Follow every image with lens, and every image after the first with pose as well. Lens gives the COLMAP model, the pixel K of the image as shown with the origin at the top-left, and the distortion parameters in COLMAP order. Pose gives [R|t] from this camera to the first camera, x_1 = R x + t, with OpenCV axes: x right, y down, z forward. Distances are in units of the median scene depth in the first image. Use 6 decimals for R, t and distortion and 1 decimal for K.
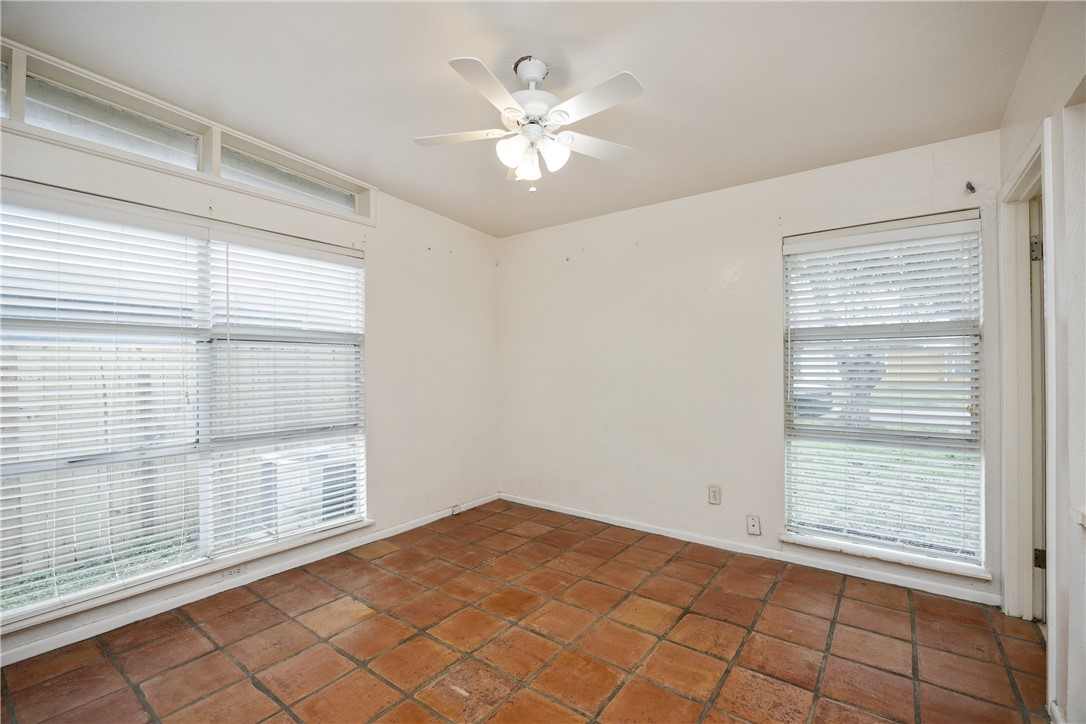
lens RADIAL K [[475.5, 0, 550.0], [0, 475.5, 361.5], [0, 0, 1]] dist [-0.012388, 0.000726]
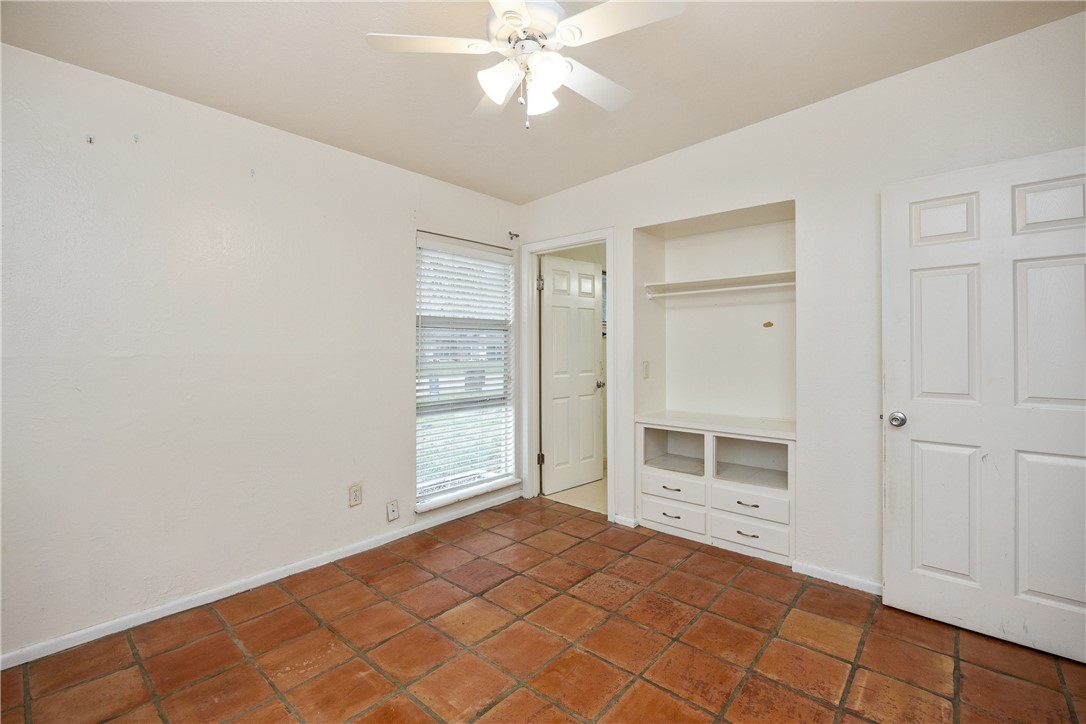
lens RADIAL K [[475.5, 0, 550.3], [0, 475.5, 351.7], [0, 0, 1]] dist [-0.012388, 0.000726]
pose [[0.073960, -0.001938, 0.997259, -0.666291], [-0.009749, 0.999949, 0.002666, 0.008858], [-0.997214, -0.009919, 0.073937, 0.749015]]
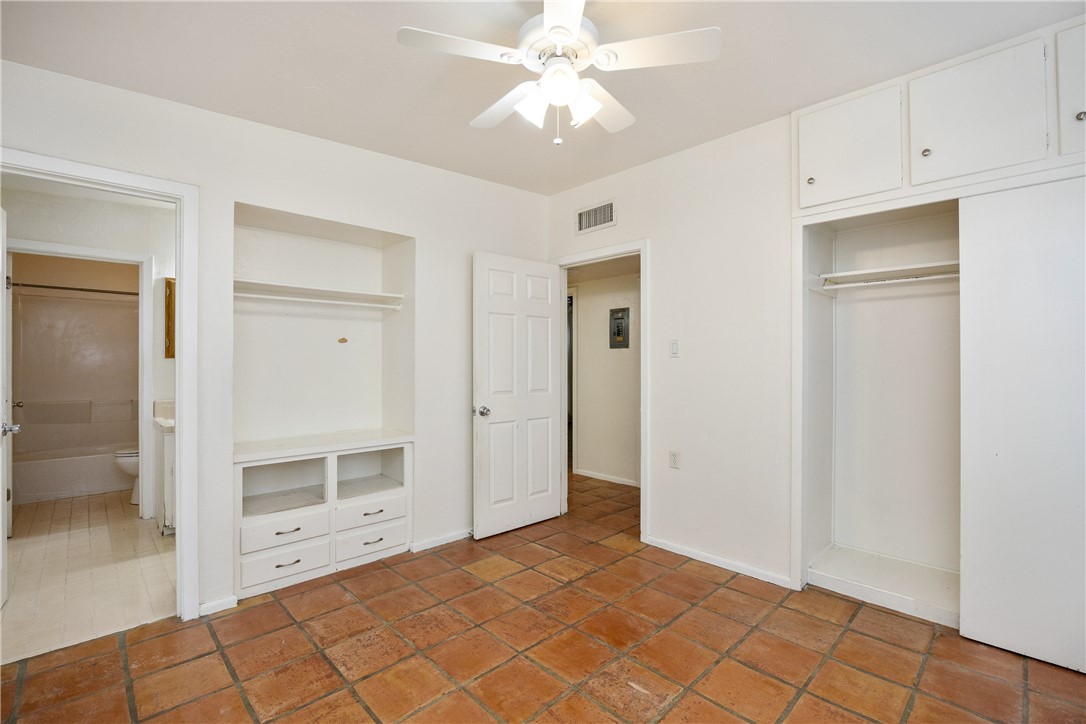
lens RADIAL K [[475.5, 0, 544.3], [0, 475.5, 366.2], [0, 0, 1]] dist [-0.012388, 0.000726]
pose [[-0.985162, 0.002817, 0.171605, -0.121190], [0.001740, 0.999978, -0.006426, 0.014747], [-0.171619, -0.006033, -0.985145, 1.463286]]
